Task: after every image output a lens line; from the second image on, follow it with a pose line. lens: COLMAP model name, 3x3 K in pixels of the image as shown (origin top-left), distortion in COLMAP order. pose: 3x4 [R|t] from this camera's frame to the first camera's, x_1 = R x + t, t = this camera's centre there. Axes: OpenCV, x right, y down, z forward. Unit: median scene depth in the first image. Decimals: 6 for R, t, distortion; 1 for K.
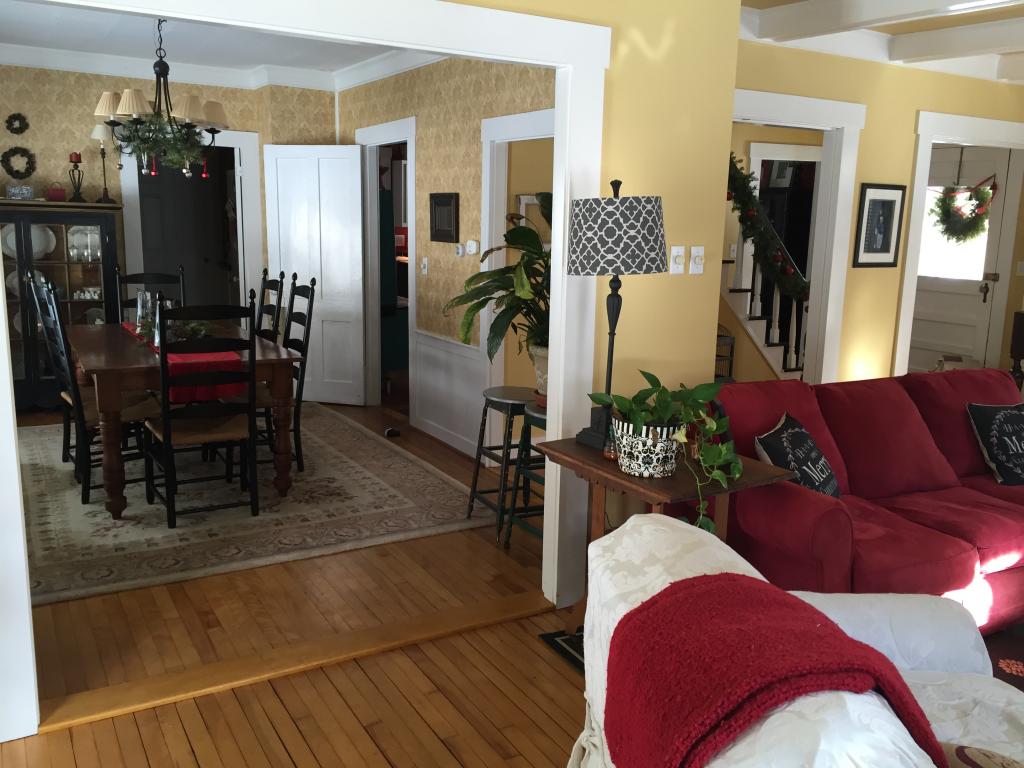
lens RADIAL K [[861.2, 0, 509.6], [0, 861.2, 381.8], [0, 0, 1]] dist [0.095460, -0.134362]
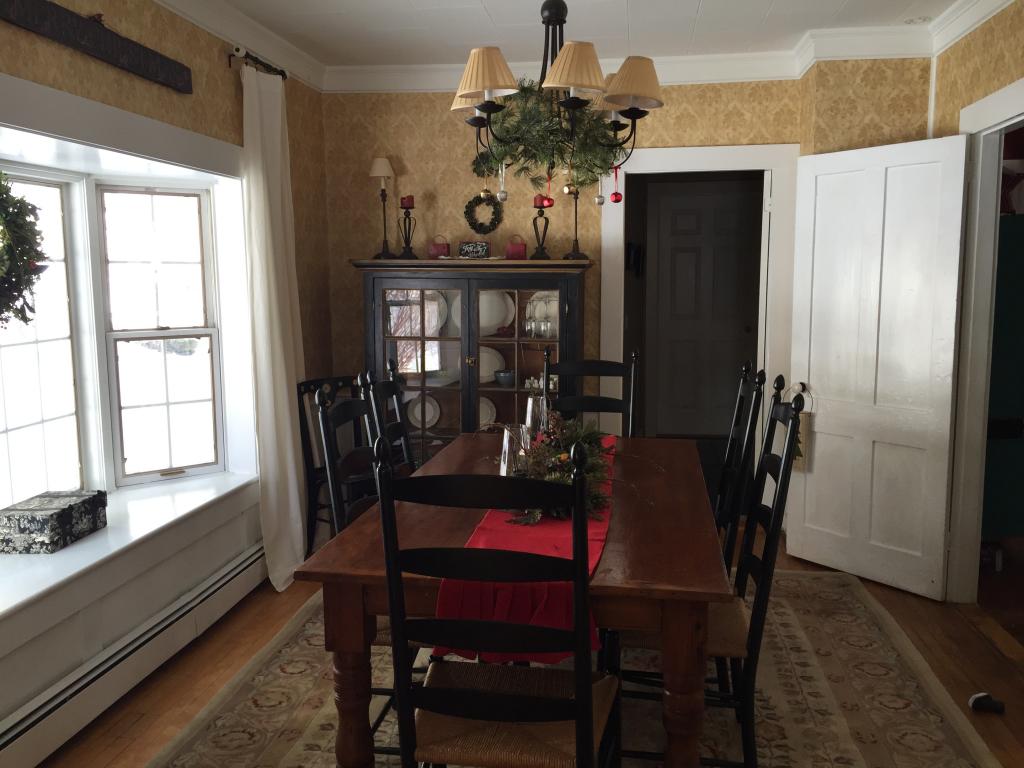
lens RADIAL K [[861.2, 0, 509.6], [0, 861.2, 381.8], [0, 0, 1]] dist [0.095460, -0.134362]
pose [[0.778296, 0.050678, -0.625849, -0.041781], [-0.090038, 0.995444, -0.031364, -0.072266], [0.621409, 0.080761, 0.779313, 0.397308]]
